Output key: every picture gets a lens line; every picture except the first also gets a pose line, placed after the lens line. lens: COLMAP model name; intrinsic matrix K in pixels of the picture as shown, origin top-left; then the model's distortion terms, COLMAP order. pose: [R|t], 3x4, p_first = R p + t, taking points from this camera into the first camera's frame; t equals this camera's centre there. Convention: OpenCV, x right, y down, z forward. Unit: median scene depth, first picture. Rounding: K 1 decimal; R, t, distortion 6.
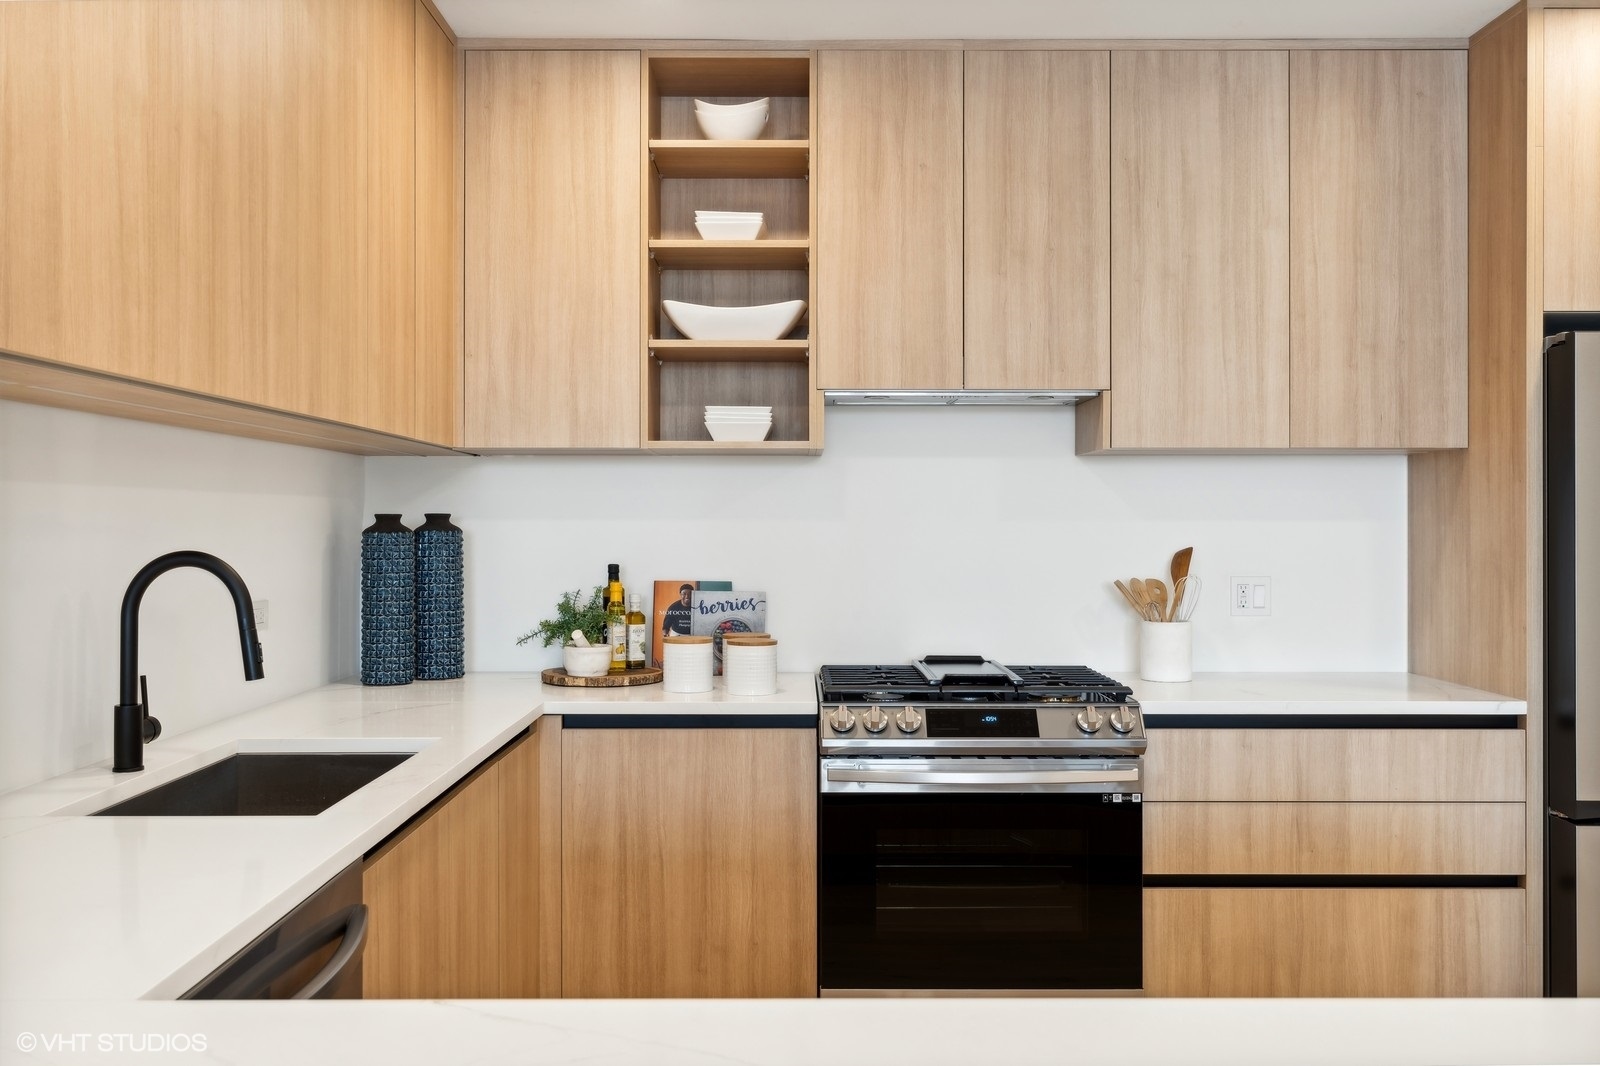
lens RADIAL K [[1408.8, 0, 800.0], [0, 1408.8, 533.0], [0, 0, 1]] dist [-0.000100, 0.005157]
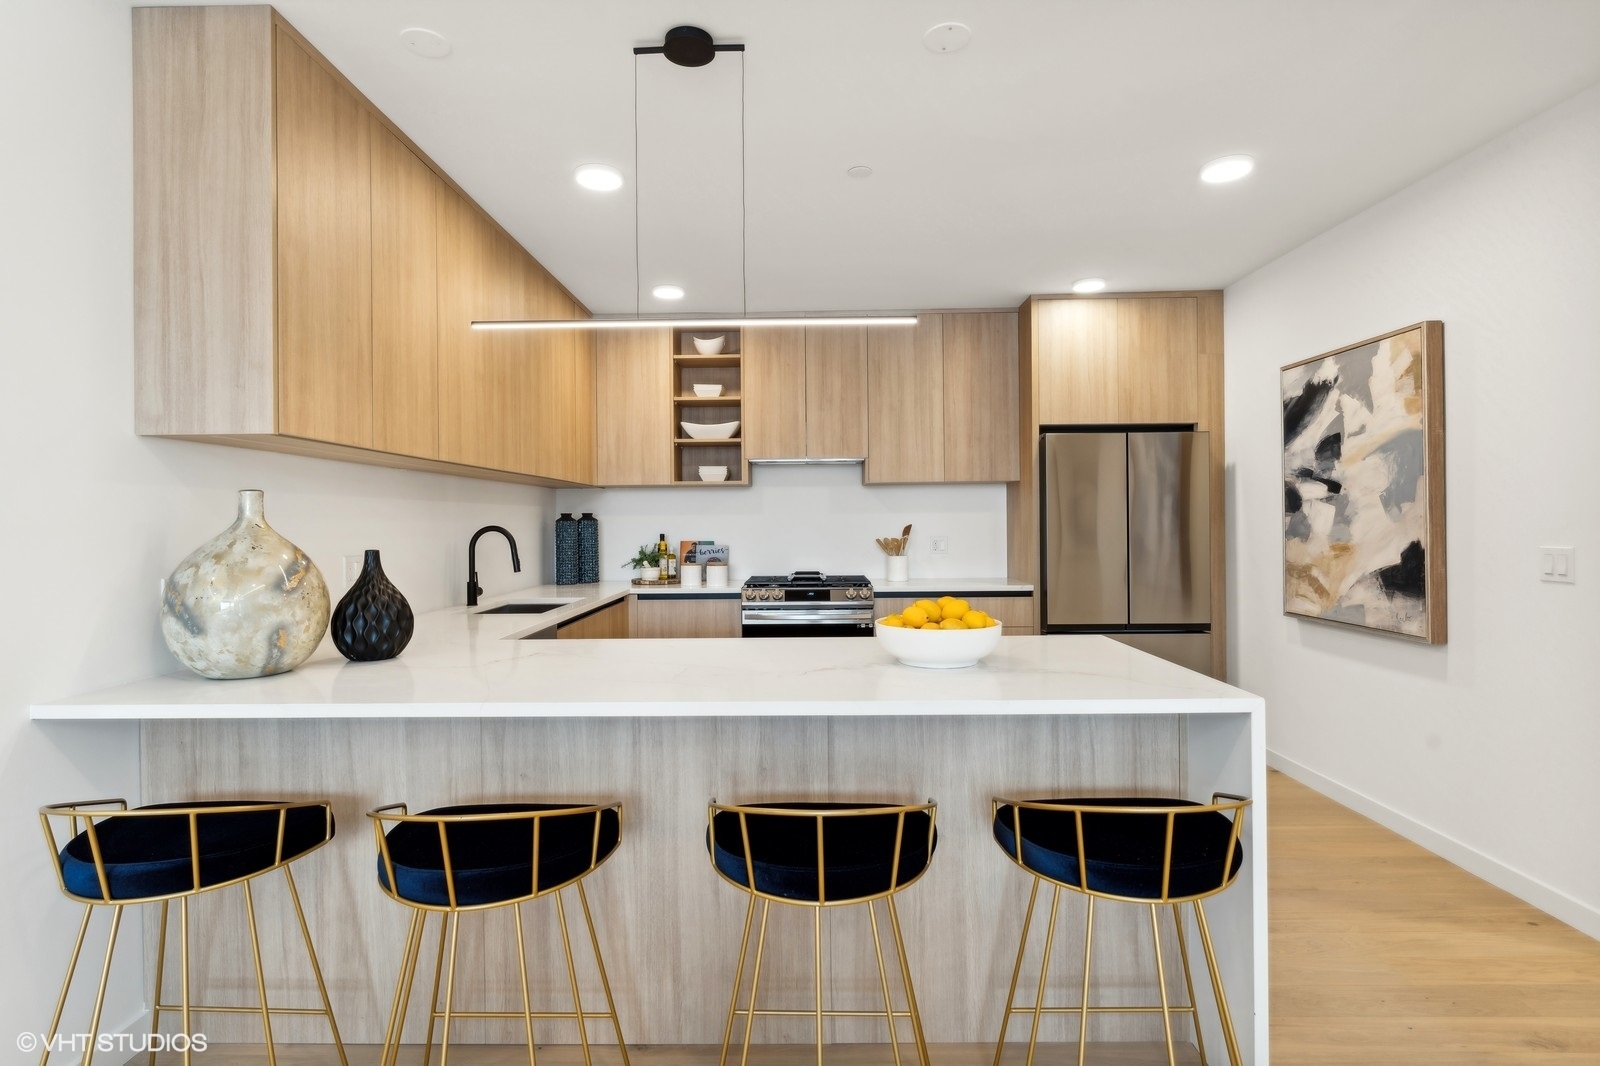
lens RADIAL K [[828.3, 0, 800.0], [0, 828.3, 533.0], [0, 0, 1]] dist [0.000139, -0.000019]
pose [[0.999844, -0.010273, -0.014393, 0.123744], [0.010367, 0.999925, 0.006518, 0.014809], [0.014325, -0.006666, 0.999875, -0.398771]]
